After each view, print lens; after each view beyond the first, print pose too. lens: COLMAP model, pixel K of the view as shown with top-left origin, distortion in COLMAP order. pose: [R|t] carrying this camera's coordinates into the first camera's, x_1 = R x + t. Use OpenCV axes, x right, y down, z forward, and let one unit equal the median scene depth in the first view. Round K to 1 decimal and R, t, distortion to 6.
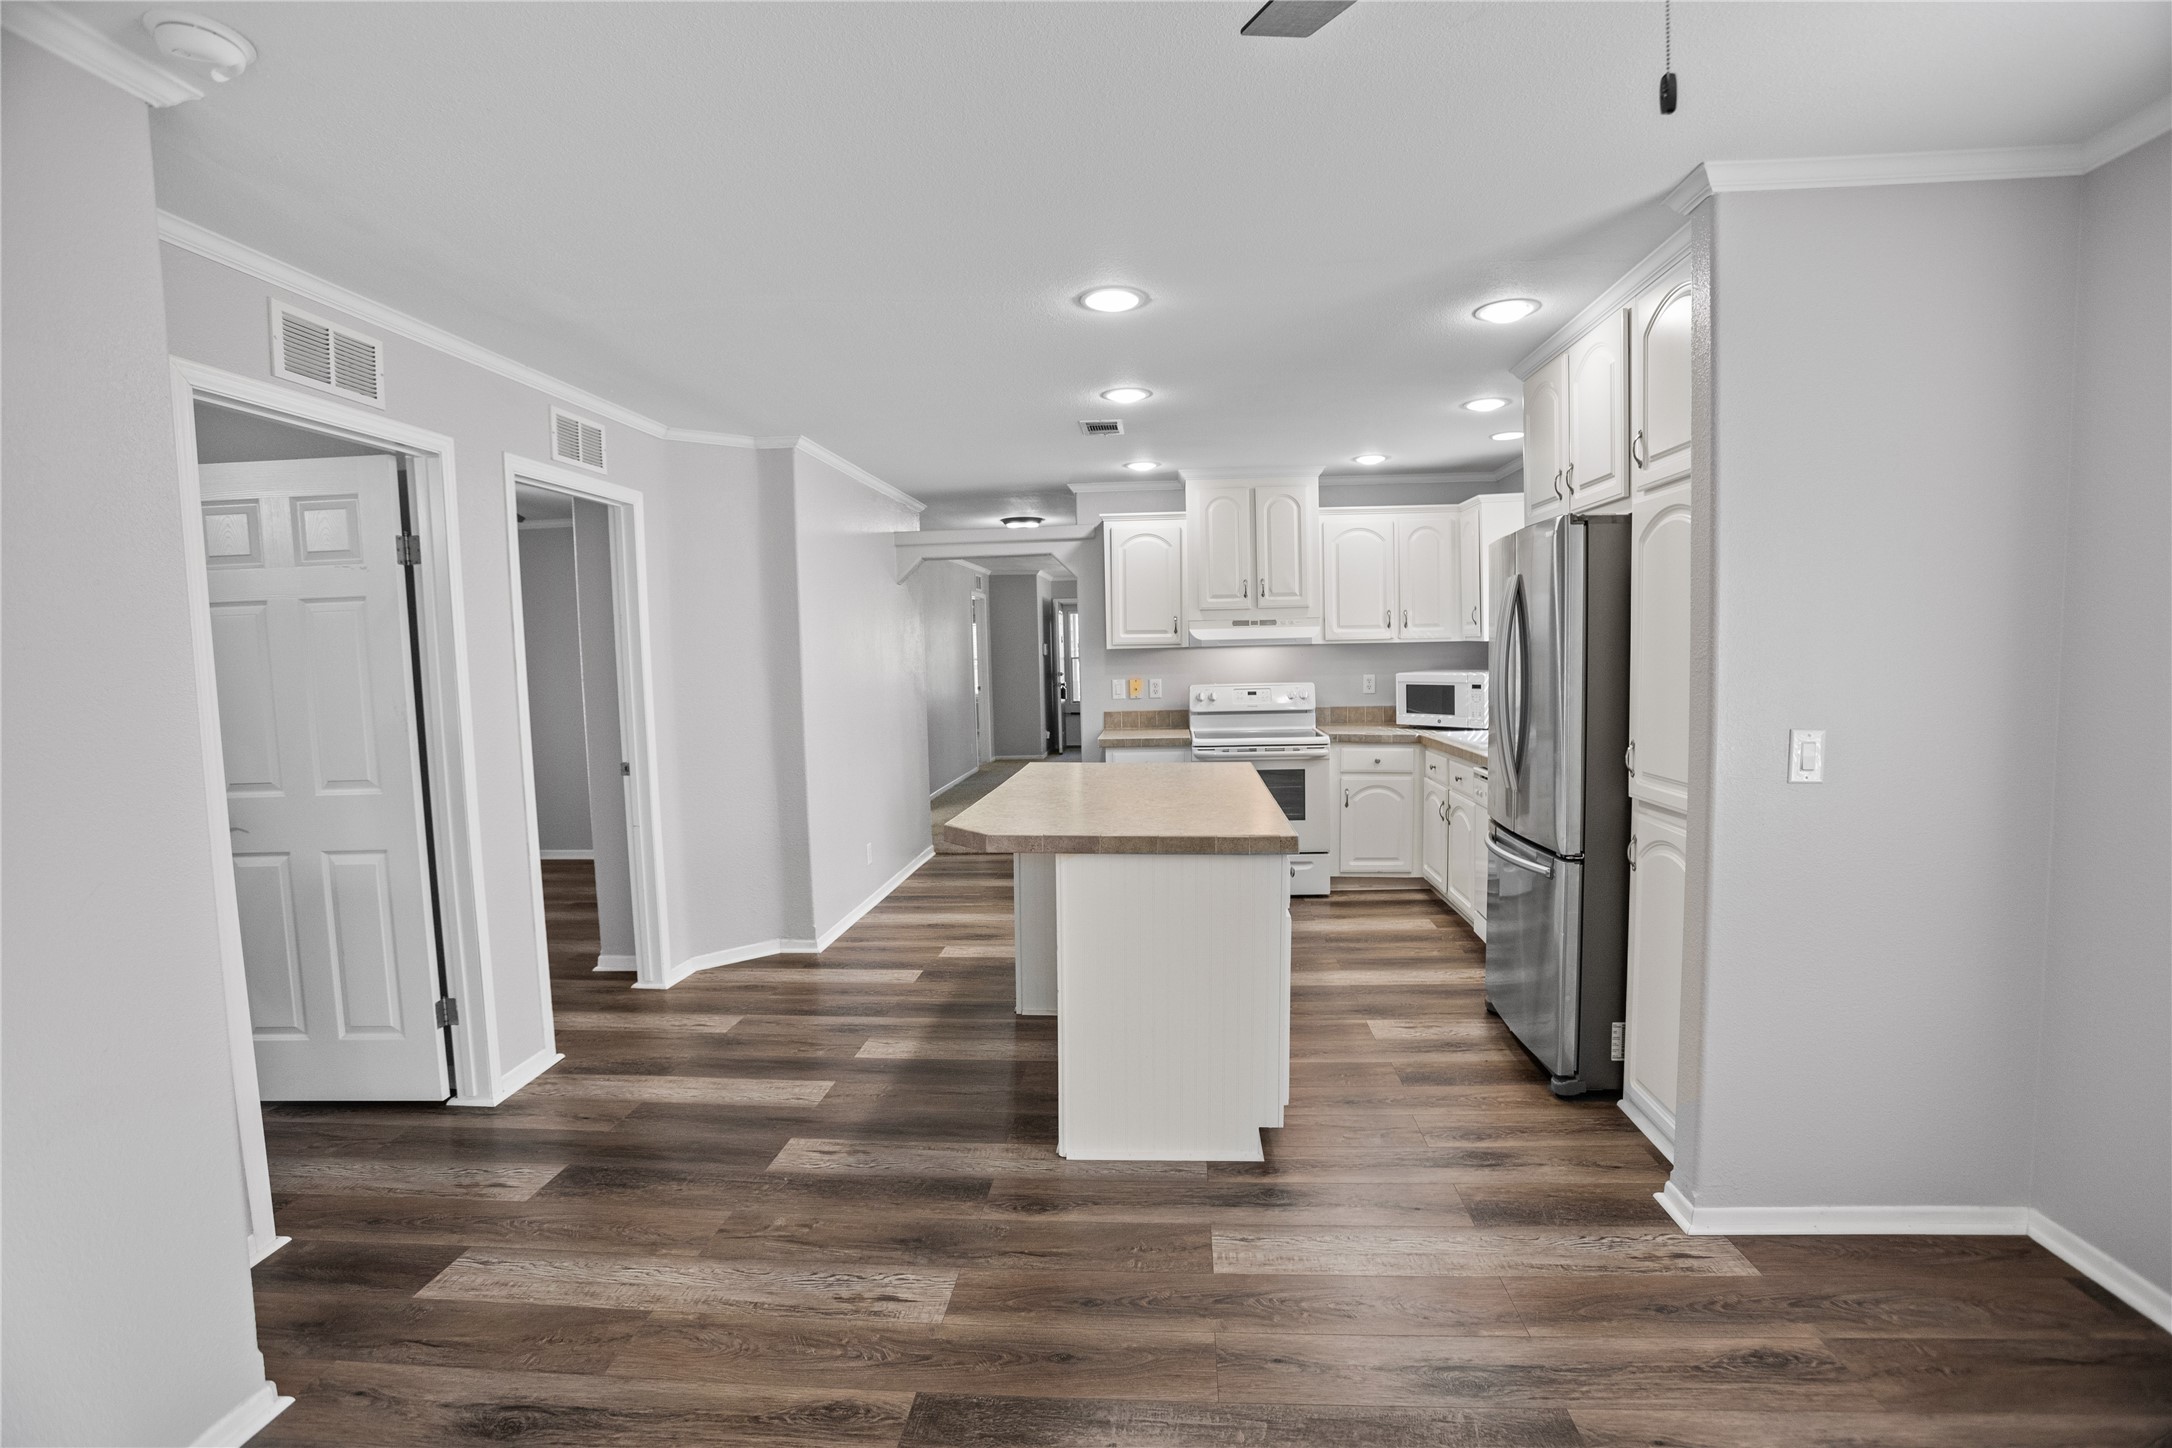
lens RADIAL K [[998.9, 0, 1095.5], [0, 998.9, 717.6], [0, 0, 1]] dist [-0.066629, 0.026649]
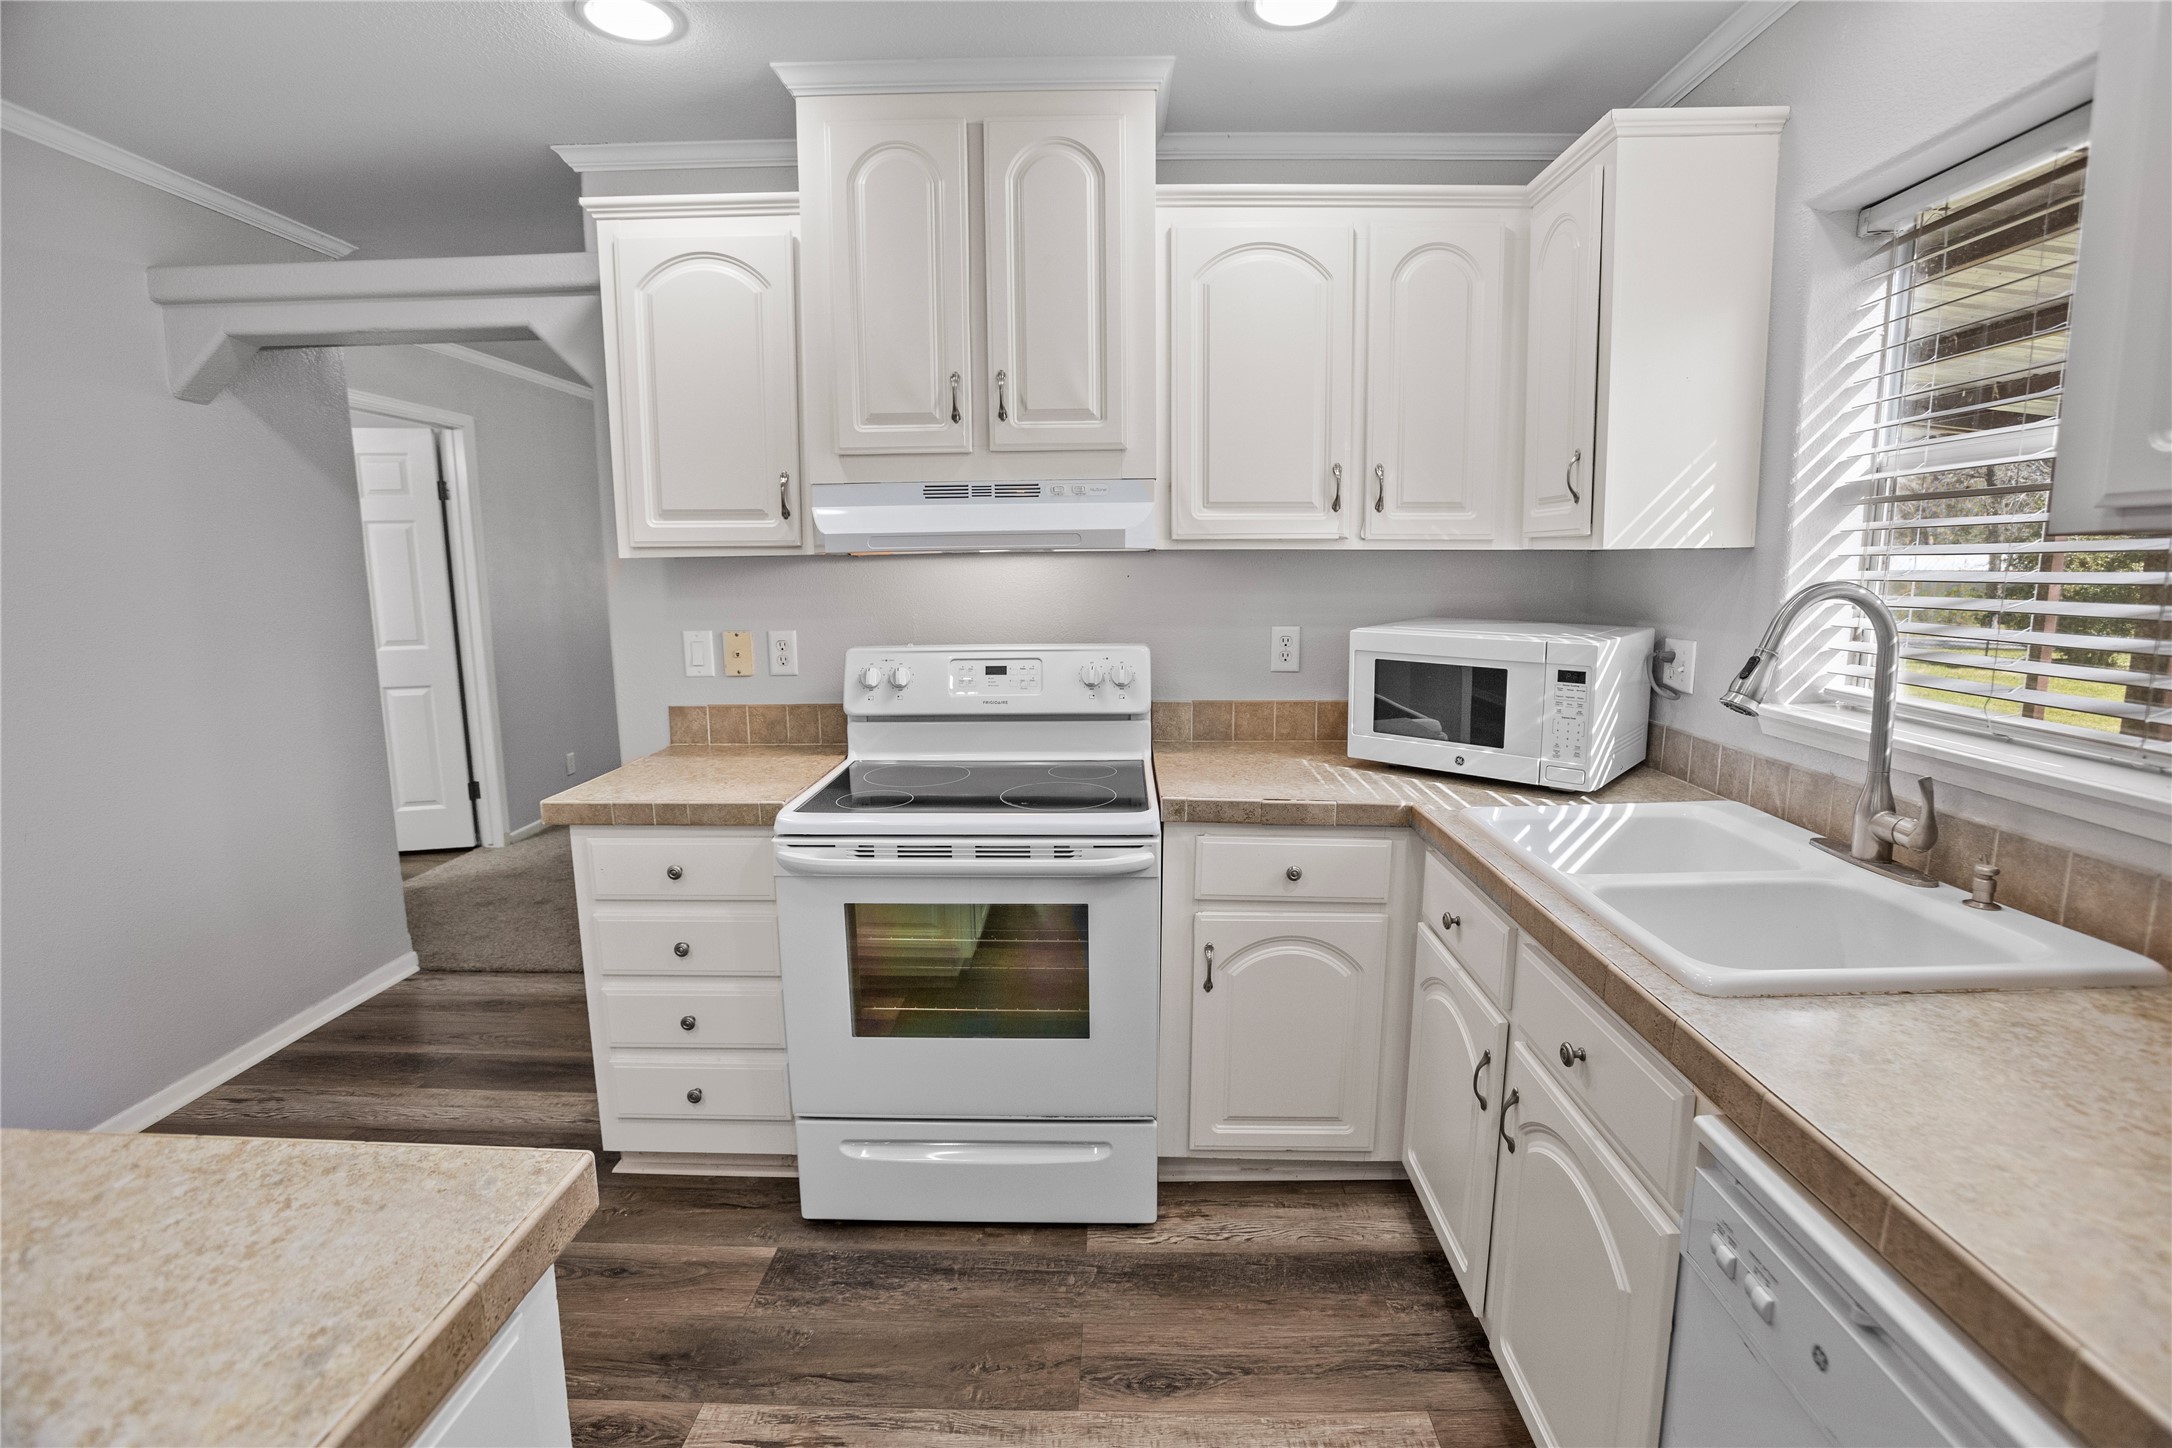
lens RADIAL K [[998.9, 0, 1095.5], [0, 998.9, 717.6], [0, 0, 1]] dist [-0.066629, 0.026649]
pose [[0.998407, 0.005743, 0.056135, 0.195390], [-0.010847, 0.995788, 0.091042, -0.047976], [-0.055375, -0.091506, 0.994264, 0.662890]]
